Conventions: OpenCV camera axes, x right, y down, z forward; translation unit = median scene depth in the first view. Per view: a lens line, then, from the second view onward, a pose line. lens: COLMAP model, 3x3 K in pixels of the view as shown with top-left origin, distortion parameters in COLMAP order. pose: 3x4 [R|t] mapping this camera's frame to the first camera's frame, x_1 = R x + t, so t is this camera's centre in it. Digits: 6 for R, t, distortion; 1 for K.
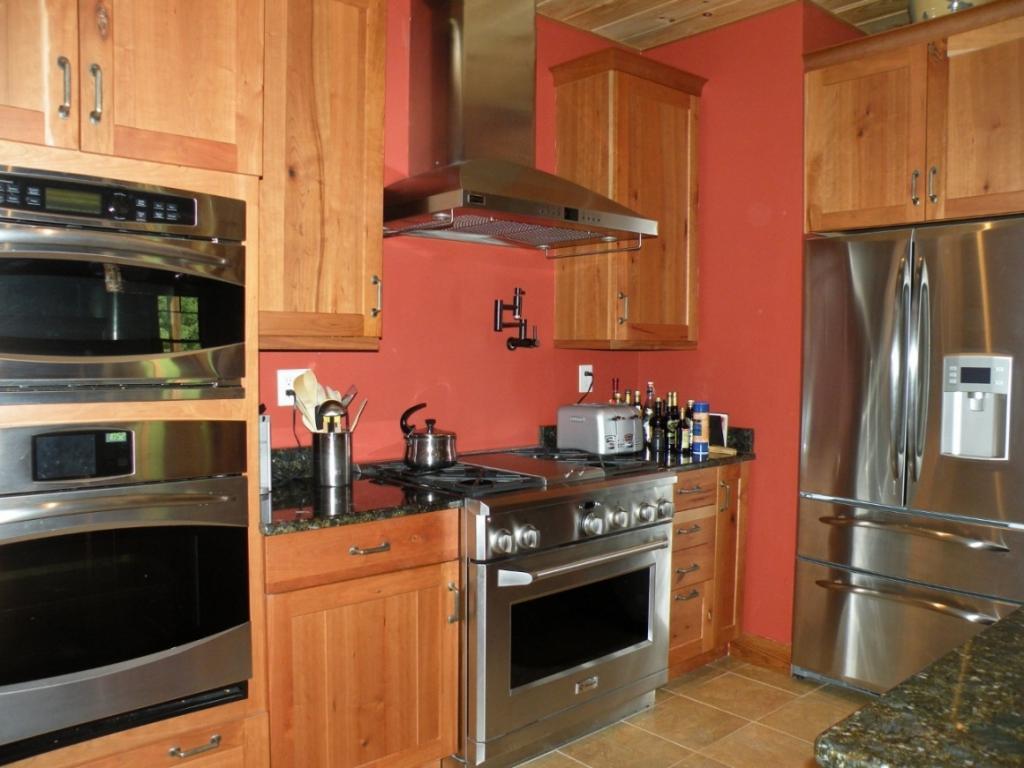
lens RADIAL K [[826.7, 0, 518.3], [0, 826.7, 399.4], [0, 0, 1]] dist [-0.149032, 0.129610]
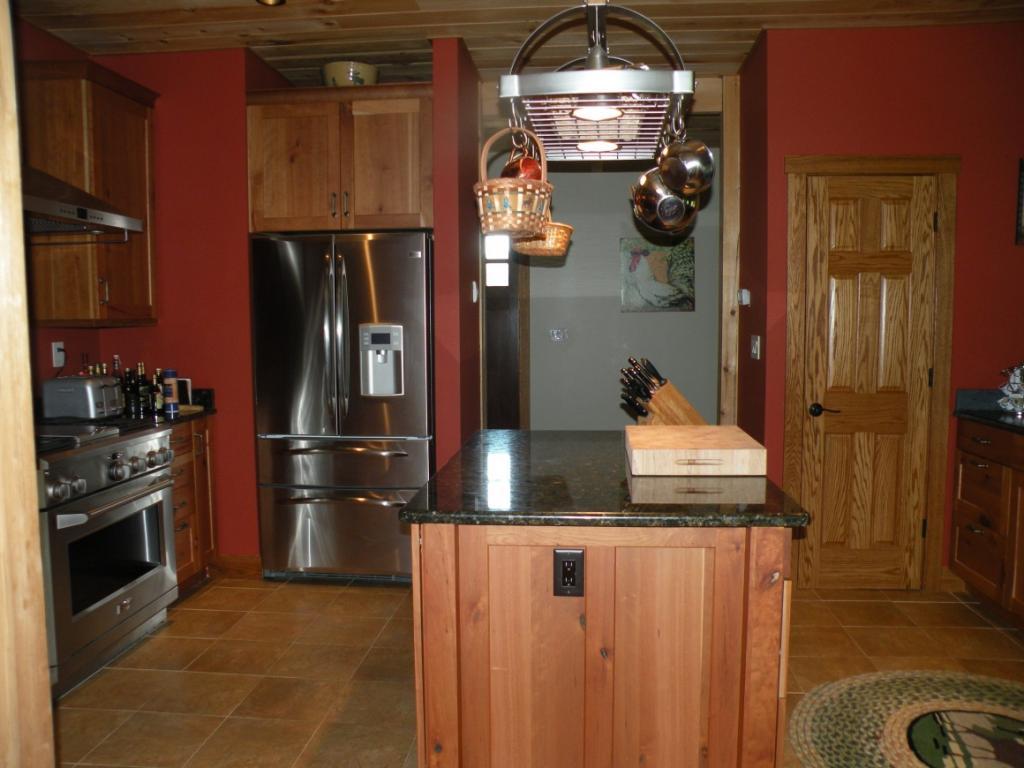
lens RADIAL K [[826.7, 0, 507.2], [0, 826.7, 382.8], [0, 0, 1]] dist [-0.149032, 0.129610]
pose [[0.730729, -0.063137, 0.679742, -0.234666], [0.053115, 0.997954, 0.035594, 0.007608], [-0.680598, 0.010095, 0.732588, -0.212123]]
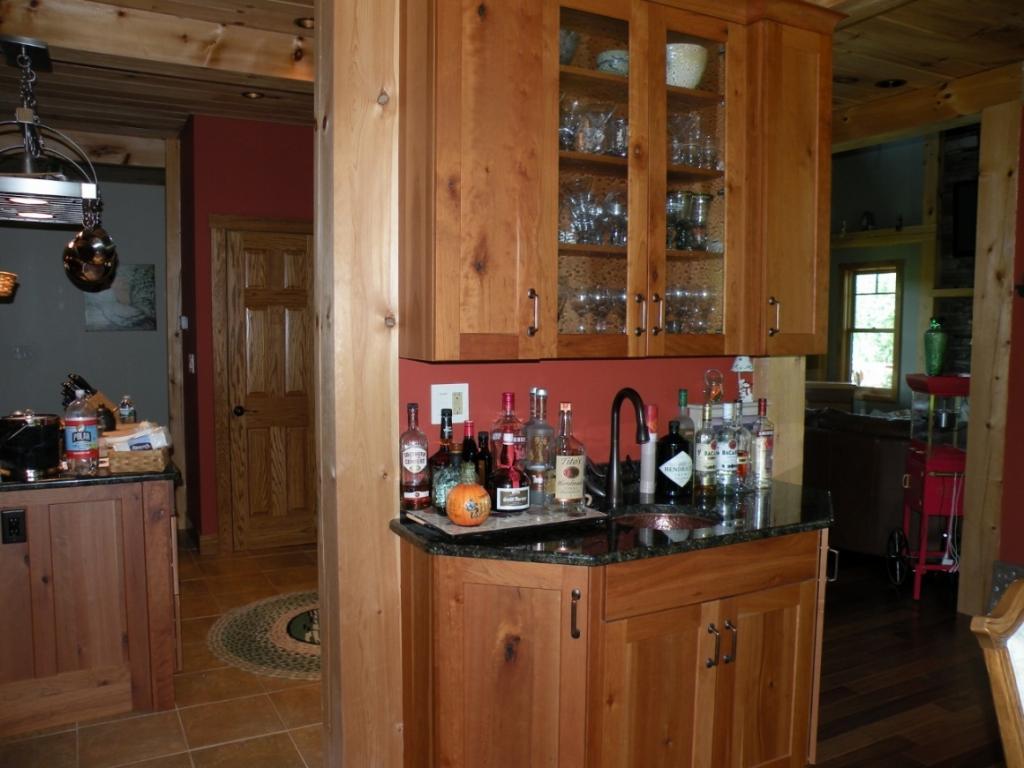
lens RADIAL K [[826.7, 0, 514.9], [0, 826.7, 387.6], [0, 0, 1]] dist [-0.149032, 0.129610]
pose [[0.214858, -0.074430, 0.973805, -0.606899], [0.058305, 0.996291, 0.063284, -0.000468], [-0.974903, 0.043181, 0.218401, -0.635085]]
